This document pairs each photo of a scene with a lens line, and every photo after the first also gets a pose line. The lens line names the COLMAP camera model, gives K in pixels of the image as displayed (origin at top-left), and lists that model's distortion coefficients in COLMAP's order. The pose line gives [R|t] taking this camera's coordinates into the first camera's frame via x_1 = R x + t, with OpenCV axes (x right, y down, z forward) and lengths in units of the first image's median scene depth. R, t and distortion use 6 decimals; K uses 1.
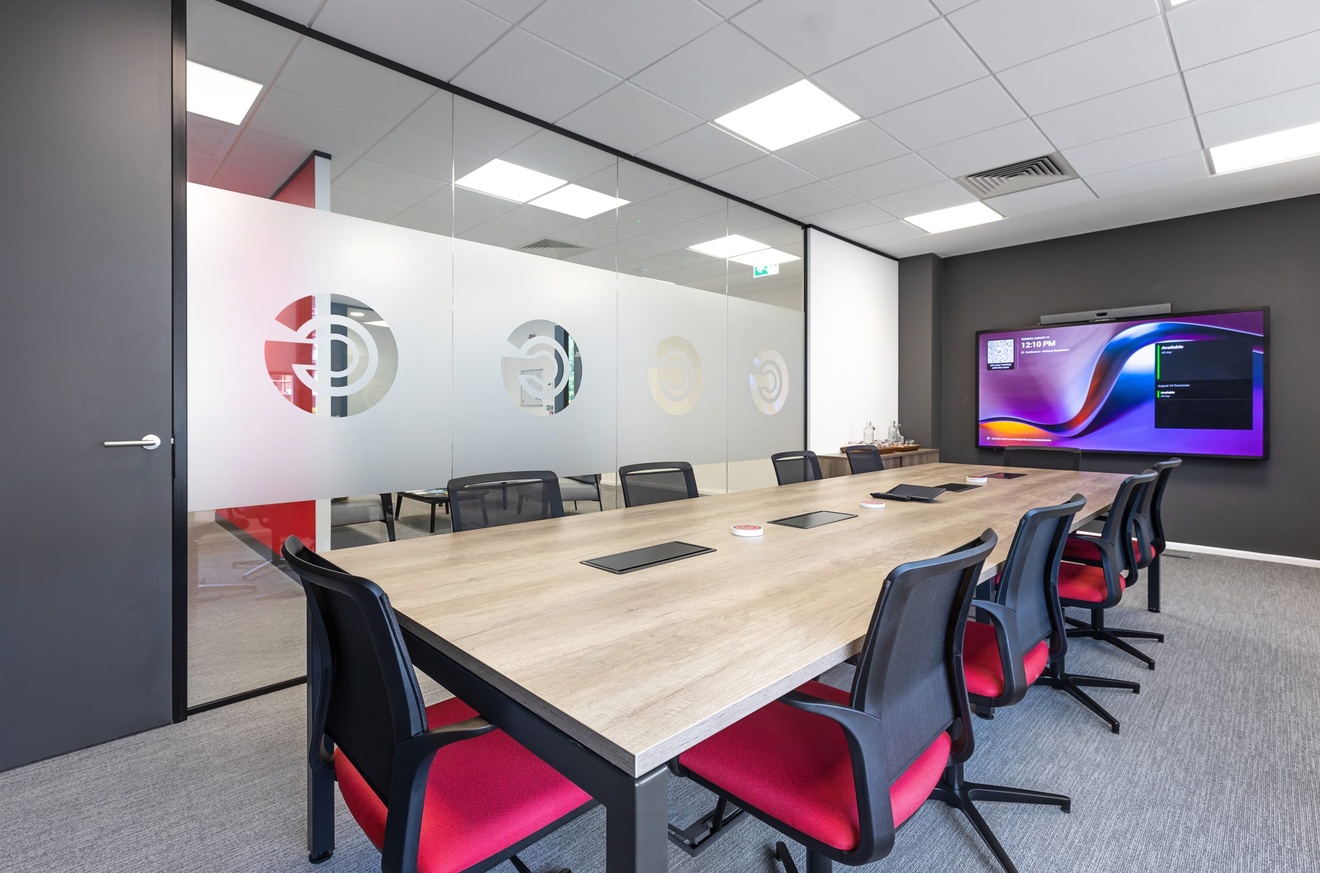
lens RADIAL K [[608.6, 0, 662.9], [0, 608.6, 411.0], [0, 0, 1]] dist [0.001150, 0.000001]
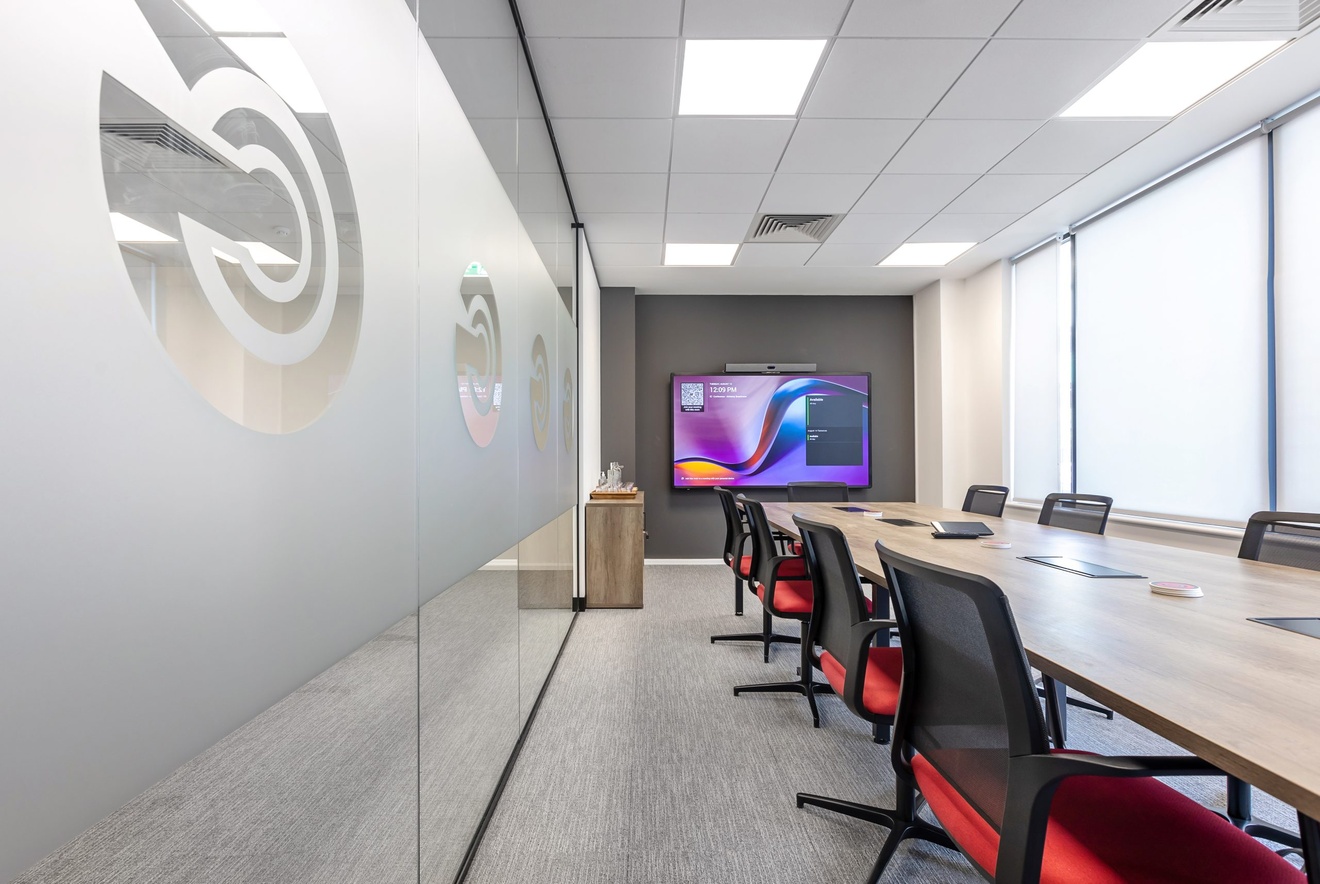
lens RADIAL K [[637.3, 0, 660.0], [0, 637.3, 442.0], [0, 0, 1]] dist [-0.001569, -0.000251]
pose [[0.688686, 0.010245, 0.724988, -0.436503], [0.003275, 0.999846, -0.017240, 0.003320], [-0.725053, 0.014247, 0.688546, 0.478636]]
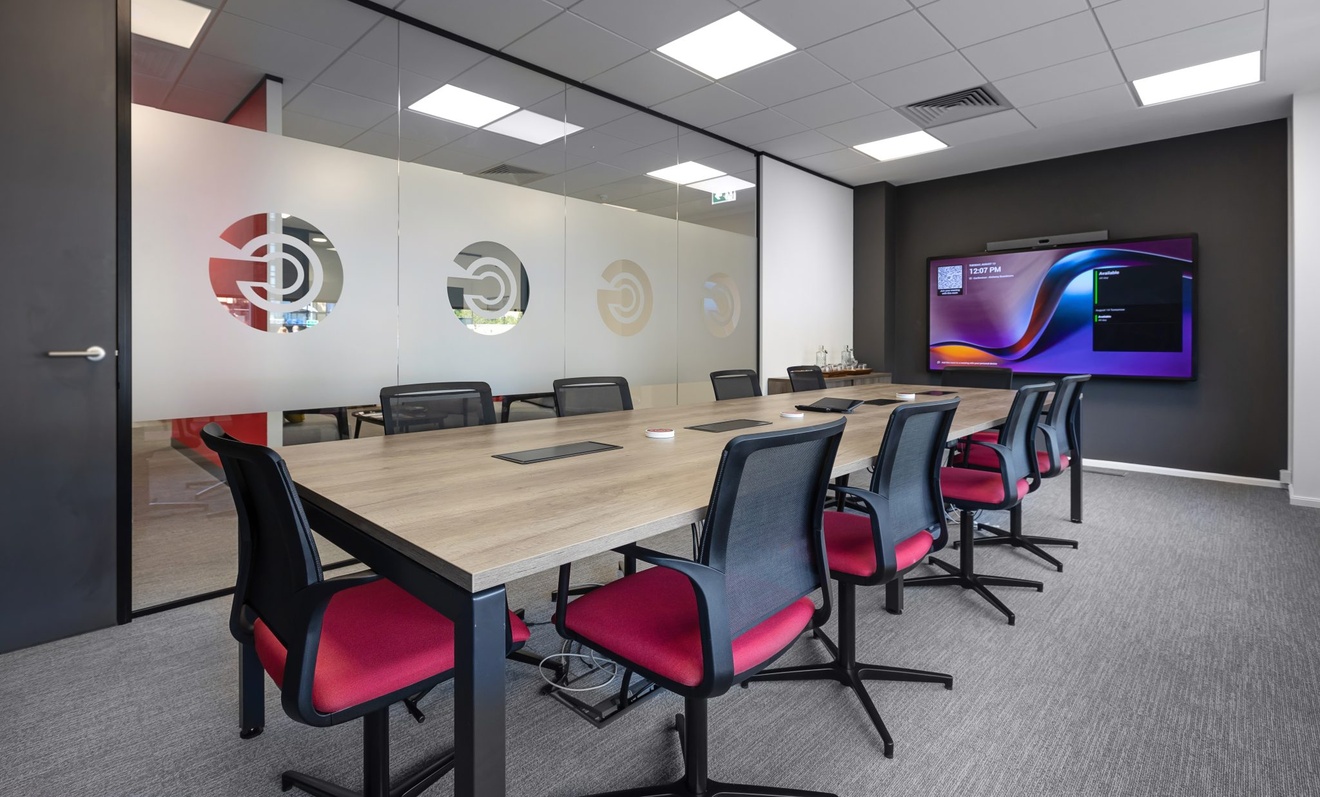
lens RADIAL K [[617.1, 0, 654.5], [0, 617.1, 343.0], [0, 0, 1]] dist [0.000686, 0.000085]
pose [[0.999750, 0.000680, 0.022352, 0.055393], [-0.000707, 0.999999, 0.001191, 0.019176], [-0.022351, -0.001207, 0.999749, -0.046076]]
